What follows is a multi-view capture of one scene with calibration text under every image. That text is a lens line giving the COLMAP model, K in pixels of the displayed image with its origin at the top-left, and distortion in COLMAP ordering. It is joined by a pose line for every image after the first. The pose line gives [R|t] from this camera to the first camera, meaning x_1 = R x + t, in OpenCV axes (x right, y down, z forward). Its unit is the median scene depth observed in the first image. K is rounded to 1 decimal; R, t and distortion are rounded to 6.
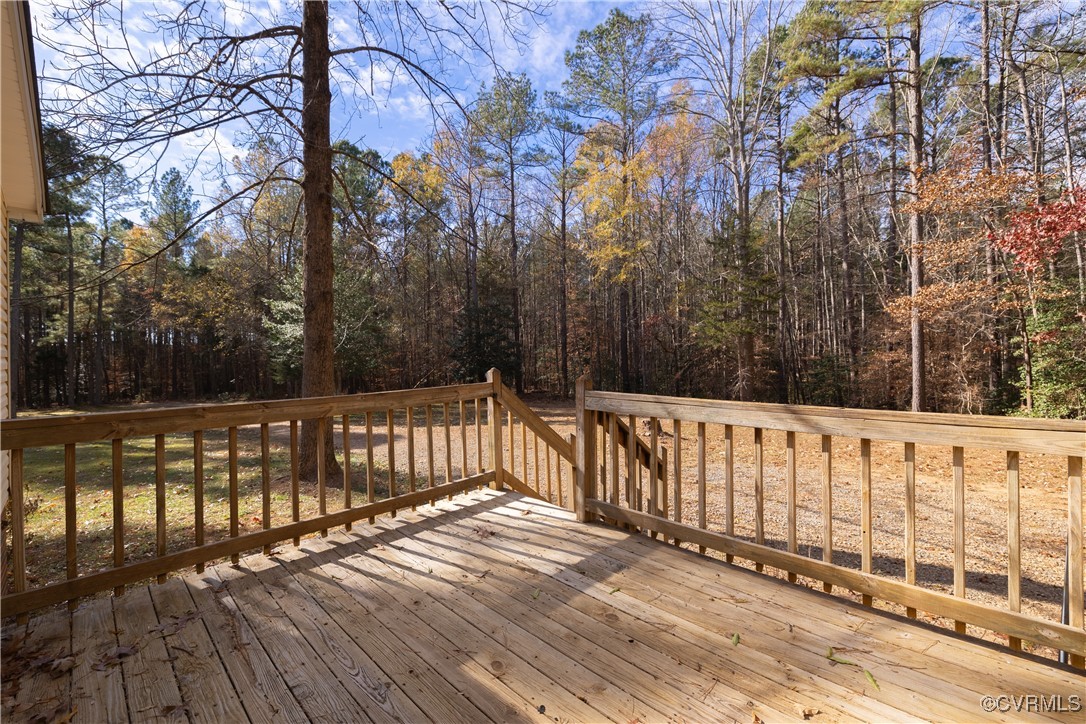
lens RADIAL K [[464.1, 0, 543.7], [0, 464.1, 355.4], [0, 0, 1]] dist [-0.000962, 0.000622]
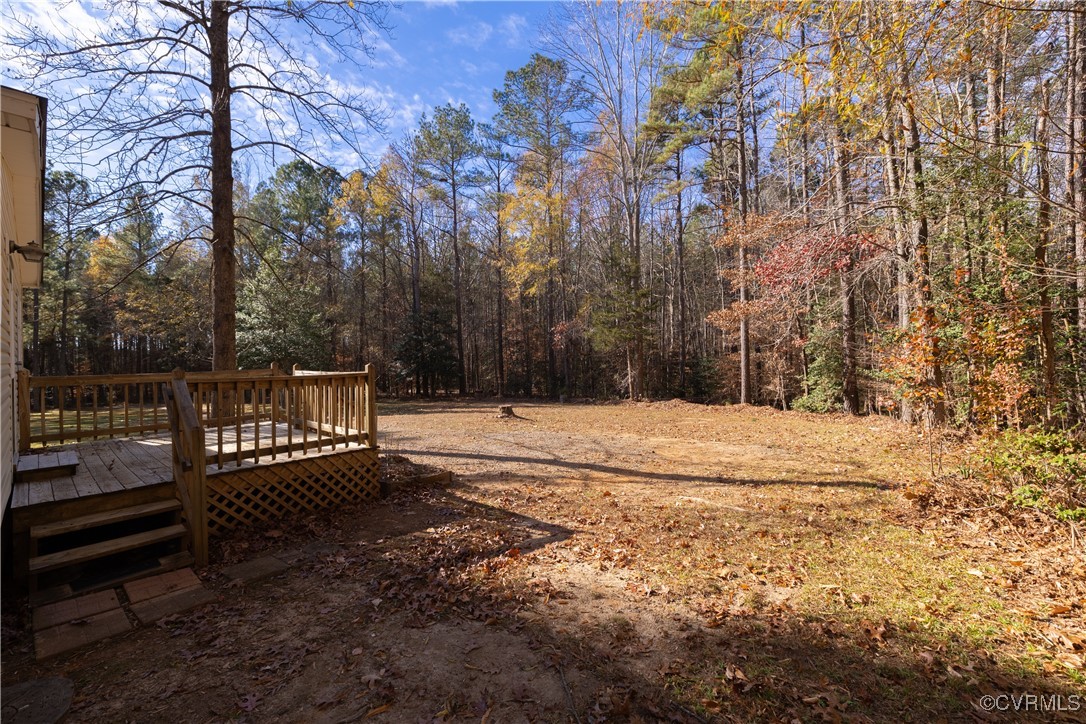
lens RADIAL K [[464.1, 0, 544.7], [0, 464.1, 357.7], [0, 0, 1]] dist [-0.000962, 0.000622]
pose [[0.999180, -0.004445, 0.040251, 0.153141], [0.004575, 0.999985, -0.003127, 0.003391], [-0.040236, 0.003309, 0.999185, -0.164508]]
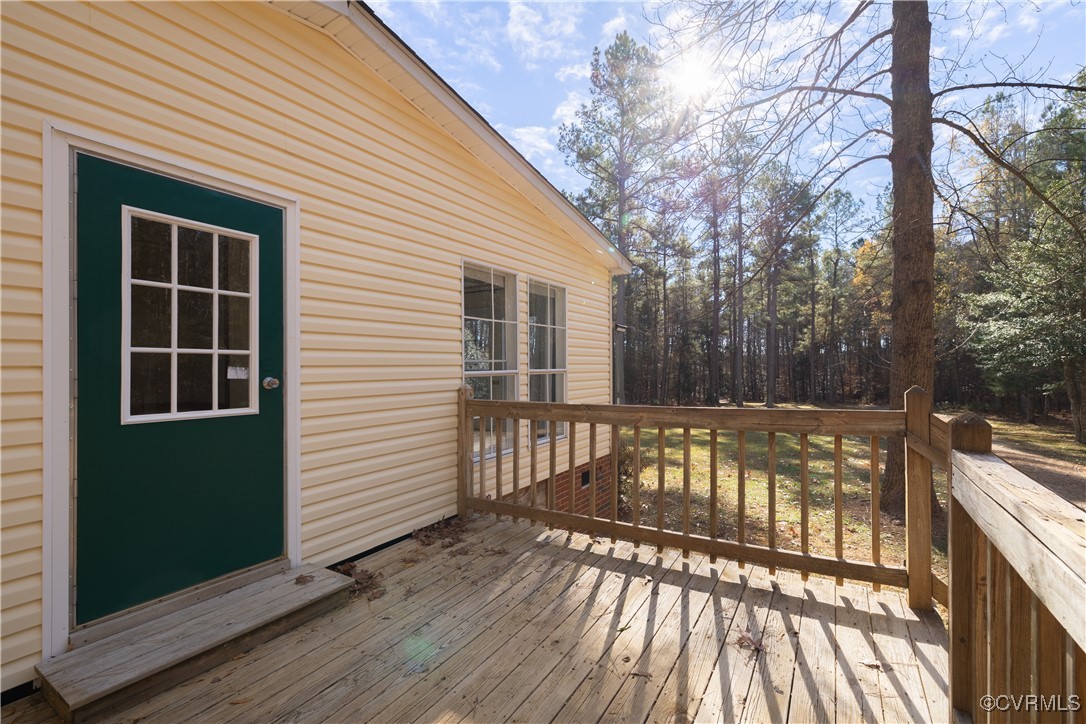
lens RADIAL K [[464.1, 0, 547.9], [0, 464.1, 361.5], [0, 0, 1]] dist [-0.000962, 0.000622]
pose [[0.213347, -0.002361, -0.976974, 0.053448], [0.004538, 0.999989, -0.001426, -0.000312], [0.976966, -0.004130, 0.213355, 0.071975]]
